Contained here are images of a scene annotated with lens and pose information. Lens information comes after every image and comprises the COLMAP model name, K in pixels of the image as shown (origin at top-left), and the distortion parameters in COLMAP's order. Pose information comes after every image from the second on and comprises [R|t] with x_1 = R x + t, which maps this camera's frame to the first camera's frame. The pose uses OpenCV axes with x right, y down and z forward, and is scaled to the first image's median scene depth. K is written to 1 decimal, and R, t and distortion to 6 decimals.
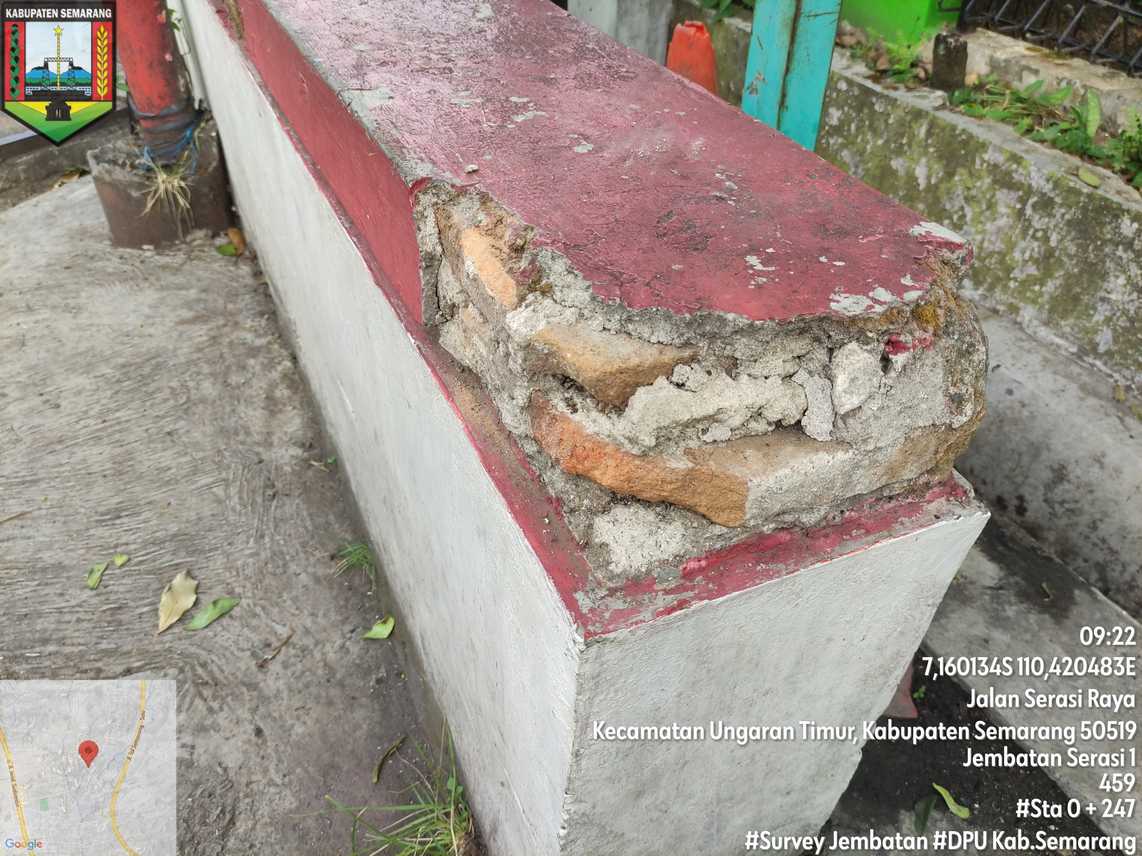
lens RADIAL K [[838.1, 0, 570.5], [0, 838.1, 427.3], [0, 0, 1]] dist [0.005438, -0.006271]
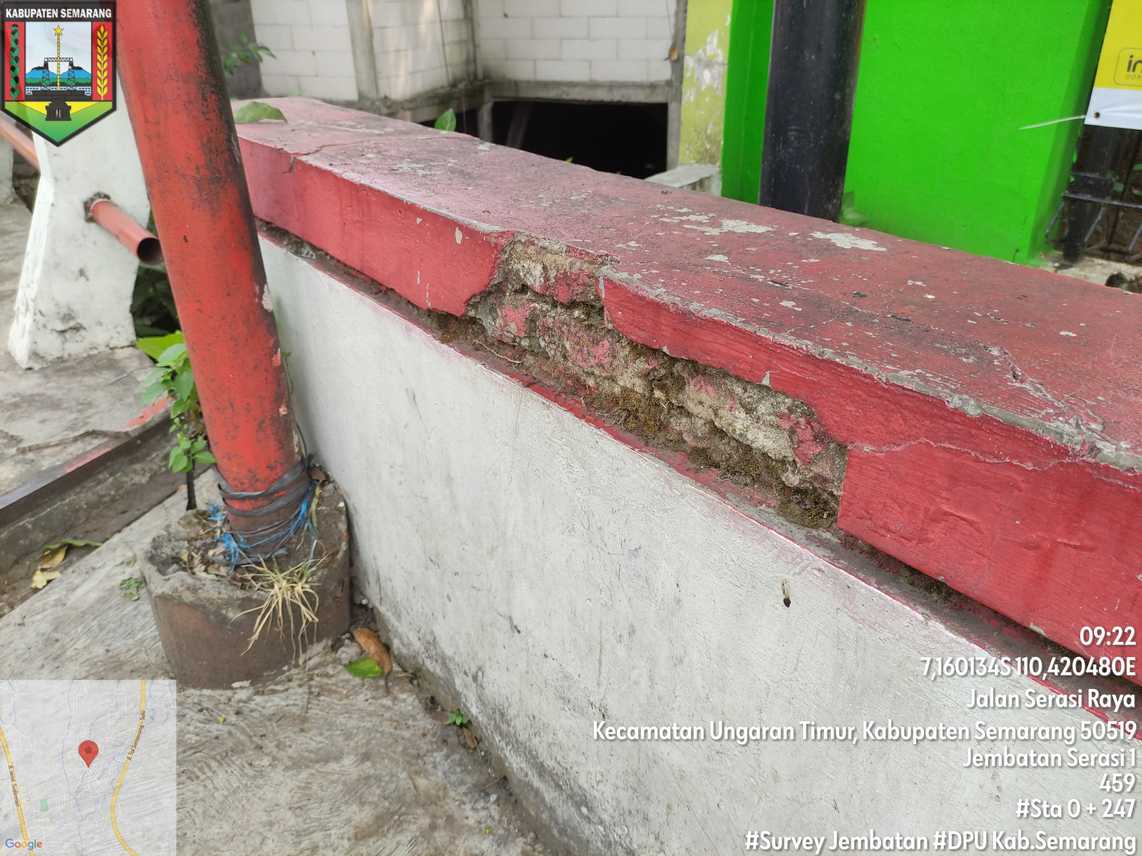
lens RADIAL K [[838.1, 0, 571.7], [0, 838.1, 431.8], [0, 0, 1]] dist [0.005438, -0.006271]
pose [[0.977267, -0.112074, 0.179968, -0.353051], [0.149193, 0.966645, -0.208178, -0.233265], [-0.150634, 0.230296, 0.961391, 0.295895]]
